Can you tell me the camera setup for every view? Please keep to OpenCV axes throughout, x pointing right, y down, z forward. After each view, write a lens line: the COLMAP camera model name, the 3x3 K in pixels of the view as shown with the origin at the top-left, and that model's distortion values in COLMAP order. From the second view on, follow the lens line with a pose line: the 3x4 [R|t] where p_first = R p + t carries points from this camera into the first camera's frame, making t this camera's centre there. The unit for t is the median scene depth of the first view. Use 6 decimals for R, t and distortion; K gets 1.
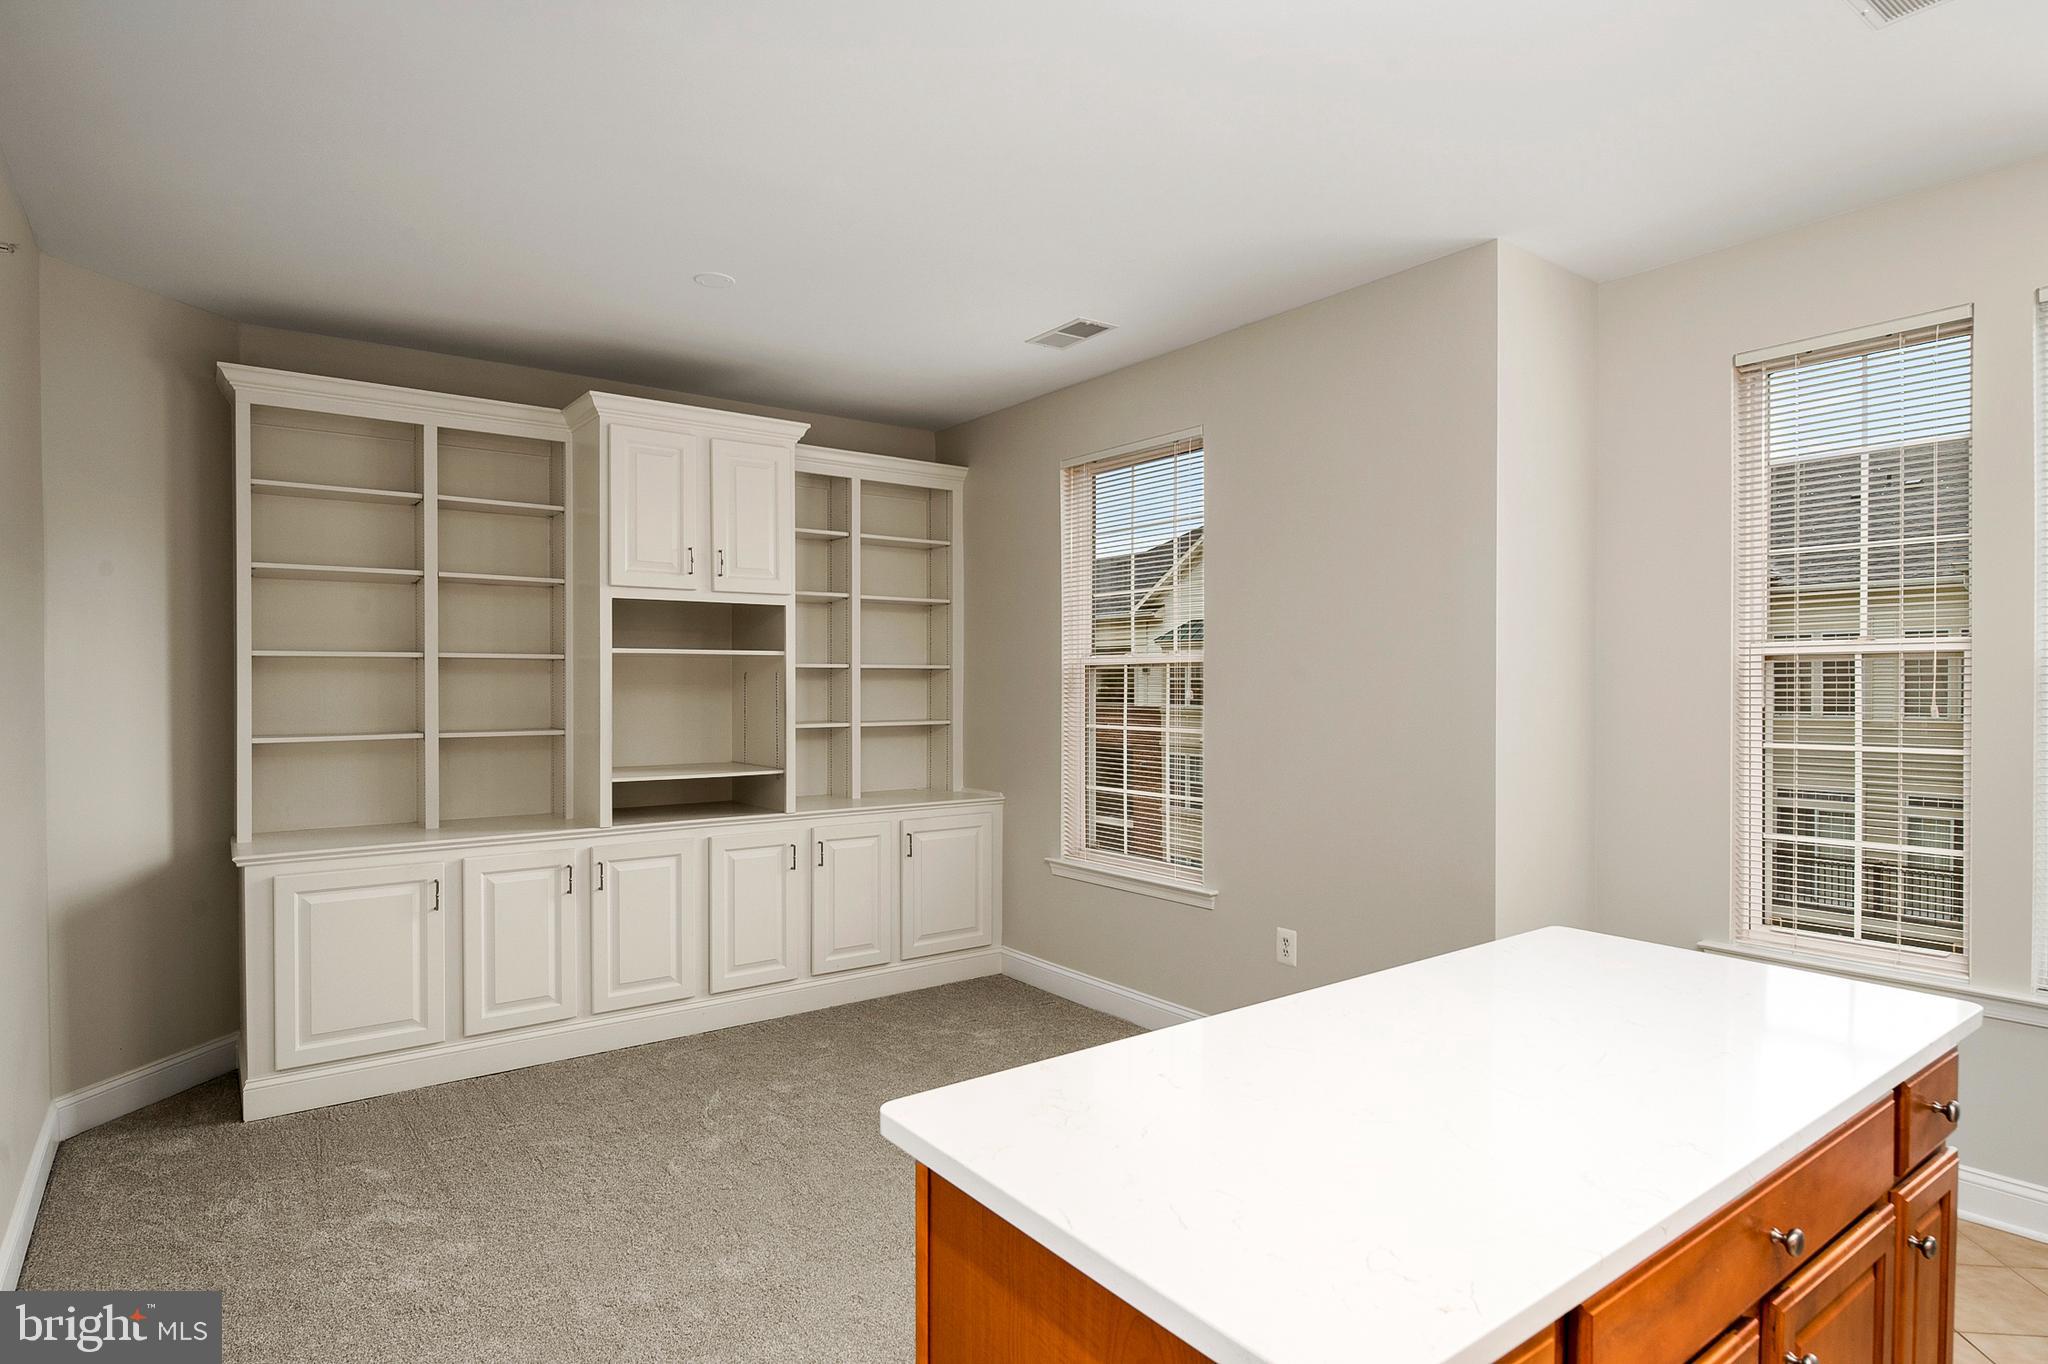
lens RADIAL K [[1110.6, 0, 1031.6], [0, 1110.6, 692.9], [0, 0, 1]] dist [0.000132, -0.000520]
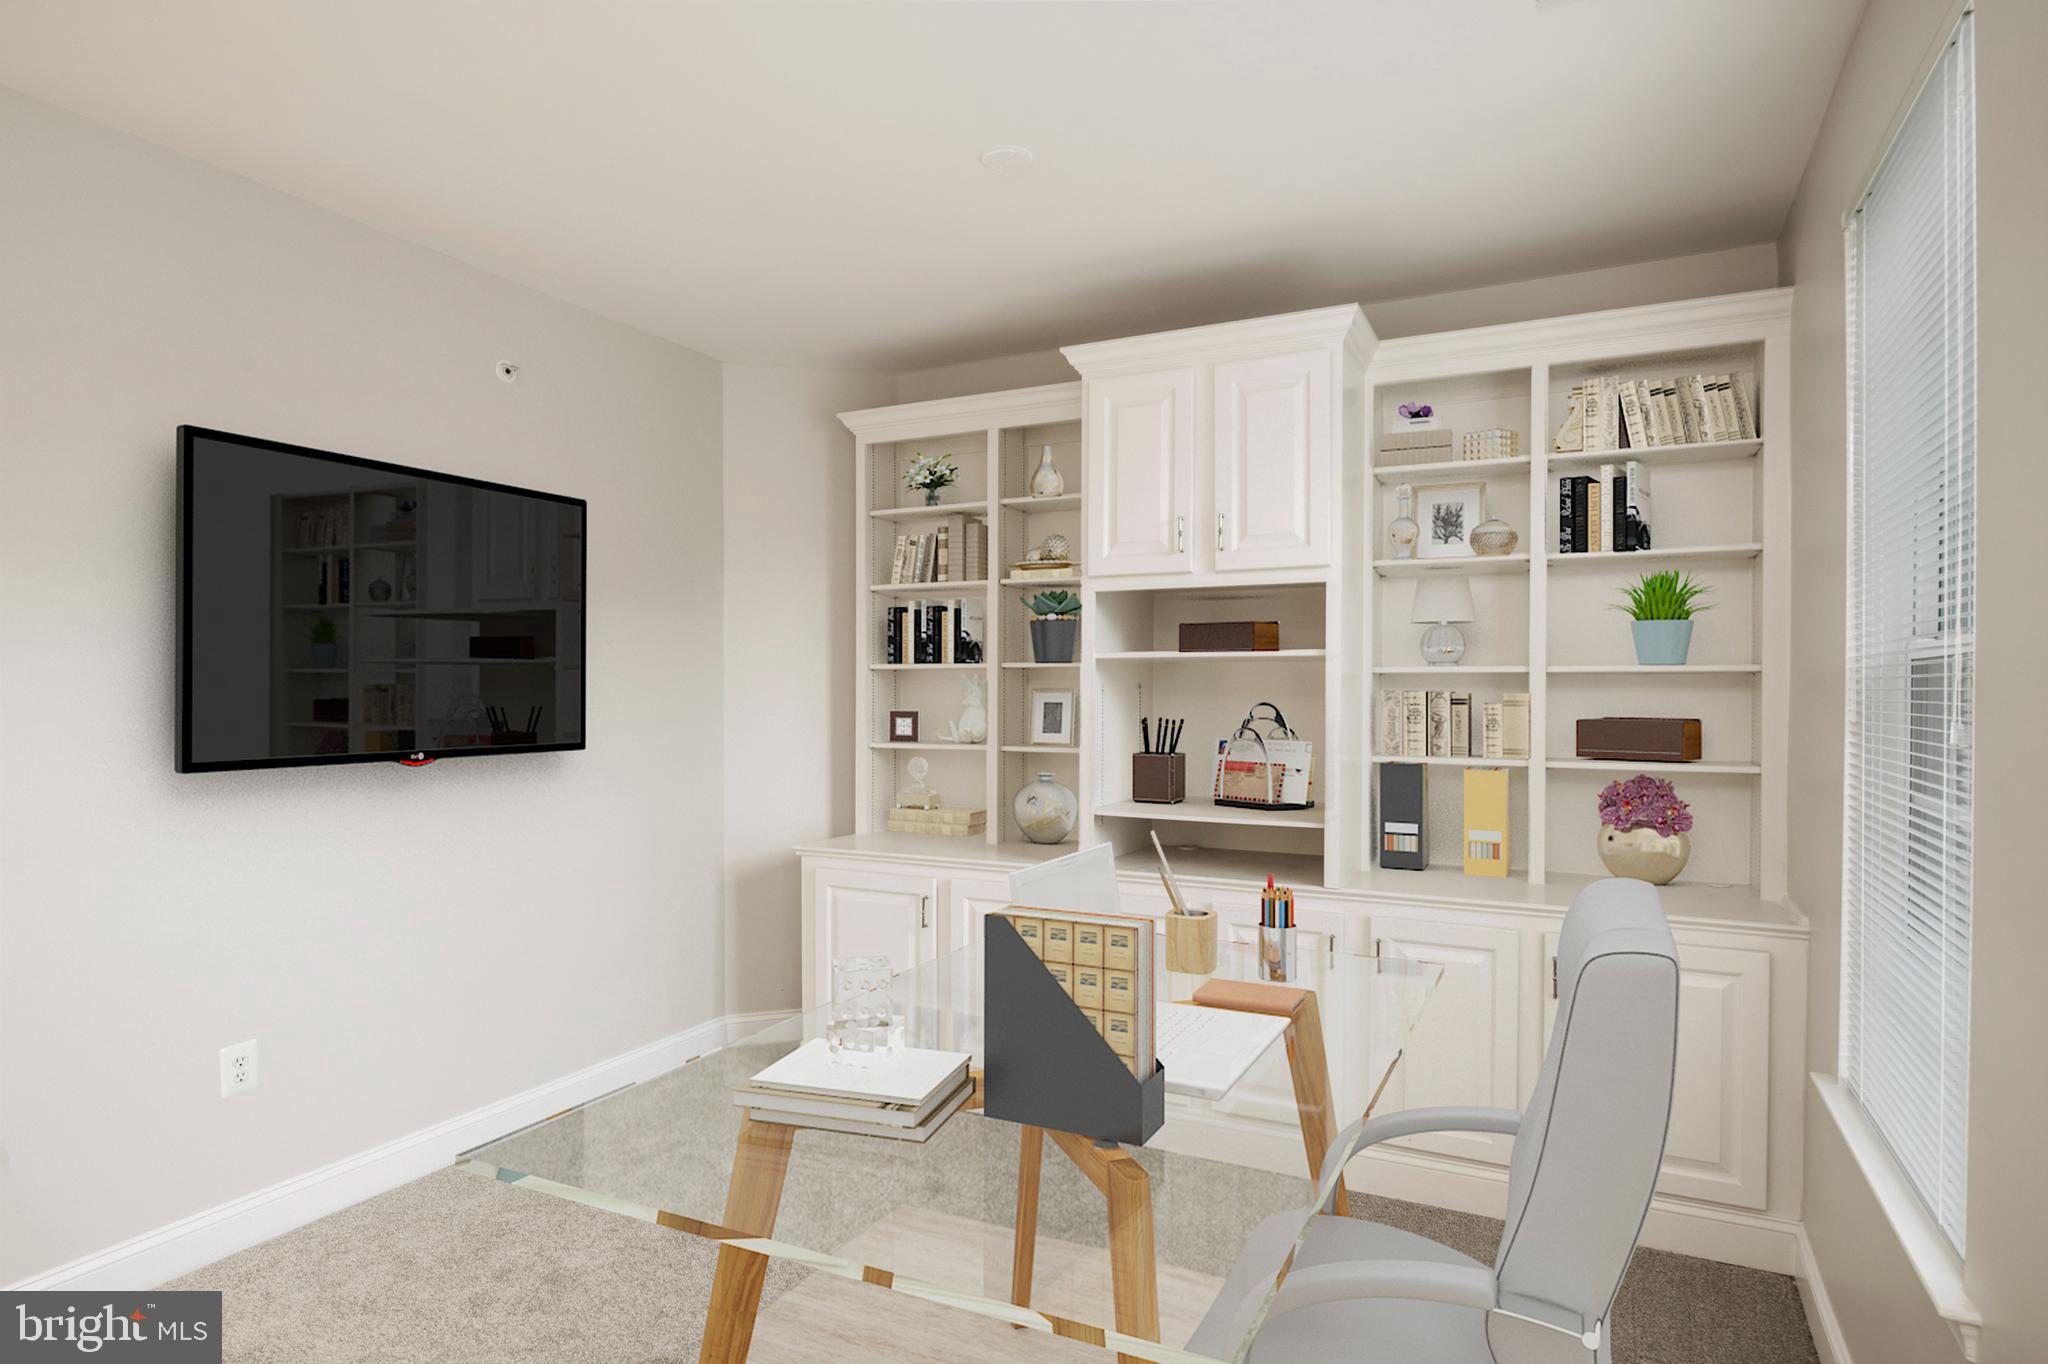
lens RADIAL K [[1110.6, 0, 1031.6], [0, 1110.6, 692.9], [0, 0, 1]] dist [0.000132, -0.000520]
pose [[0.438743, 0.006849, -0.898586, 0.327401], [-0.008544, 0.999958, 0.003450, -0.012194], [0.898572, 0.006164, 0.438783, 0.567630]]
